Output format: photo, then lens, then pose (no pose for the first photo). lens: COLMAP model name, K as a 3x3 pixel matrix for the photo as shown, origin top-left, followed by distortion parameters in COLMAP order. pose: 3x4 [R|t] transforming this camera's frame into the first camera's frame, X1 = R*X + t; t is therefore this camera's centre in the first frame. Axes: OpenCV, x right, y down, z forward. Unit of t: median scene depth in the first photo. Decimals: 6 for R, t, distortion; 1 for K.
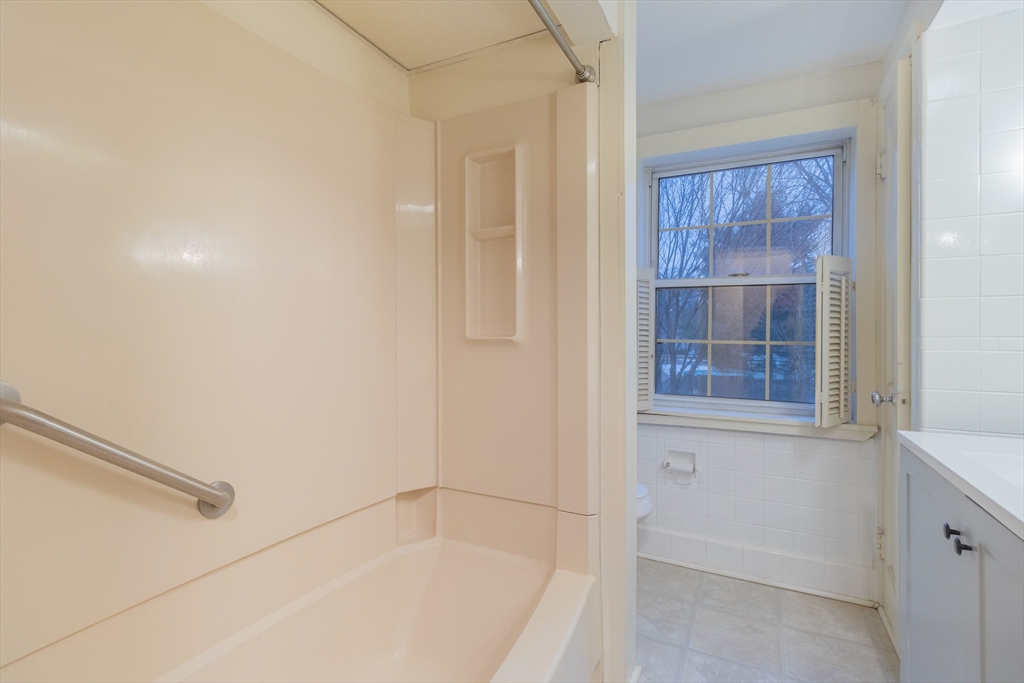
lens RADIAL K [[491.8, 0, 507.9], [0, 491.8, 338.3], [0, 0, 1]] dist [0.004850, 0.000055]
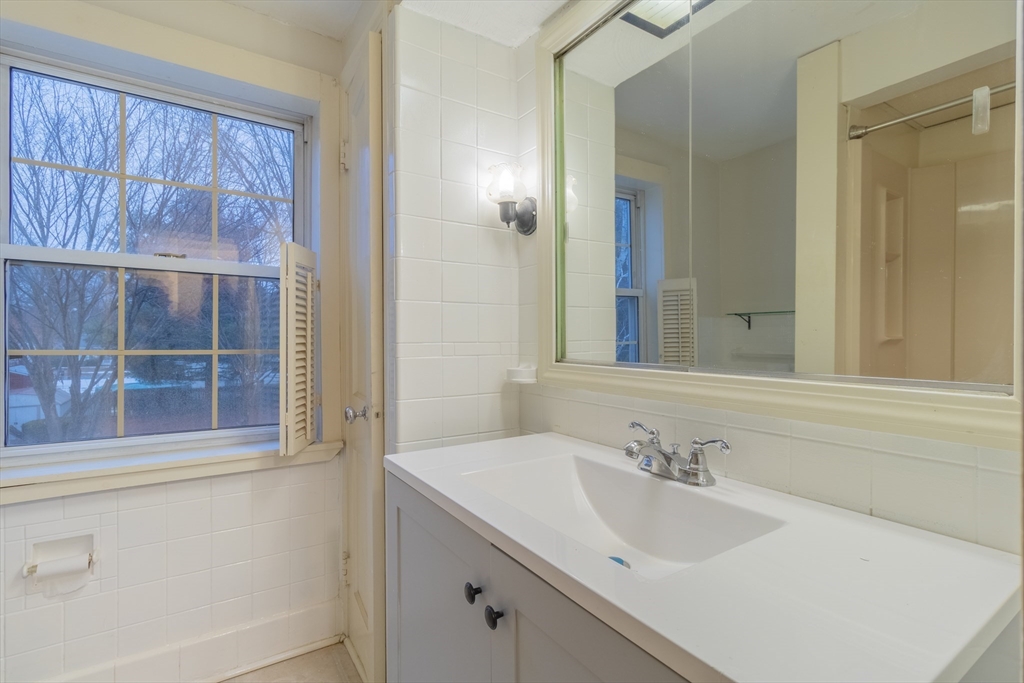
lens RADIAL K [[491.8, 0, 530.7], [0, 491.8, 339.8], [0, 0, 1]] dist [0.004850, 0.000055]
pose [[0.483257, -0.002608, 0.875475, 0.117407], [0.009646, 0.999951, -0.002346, -0.002942], [-0.875425, 0.009579, 0.483258, 0.246590]]
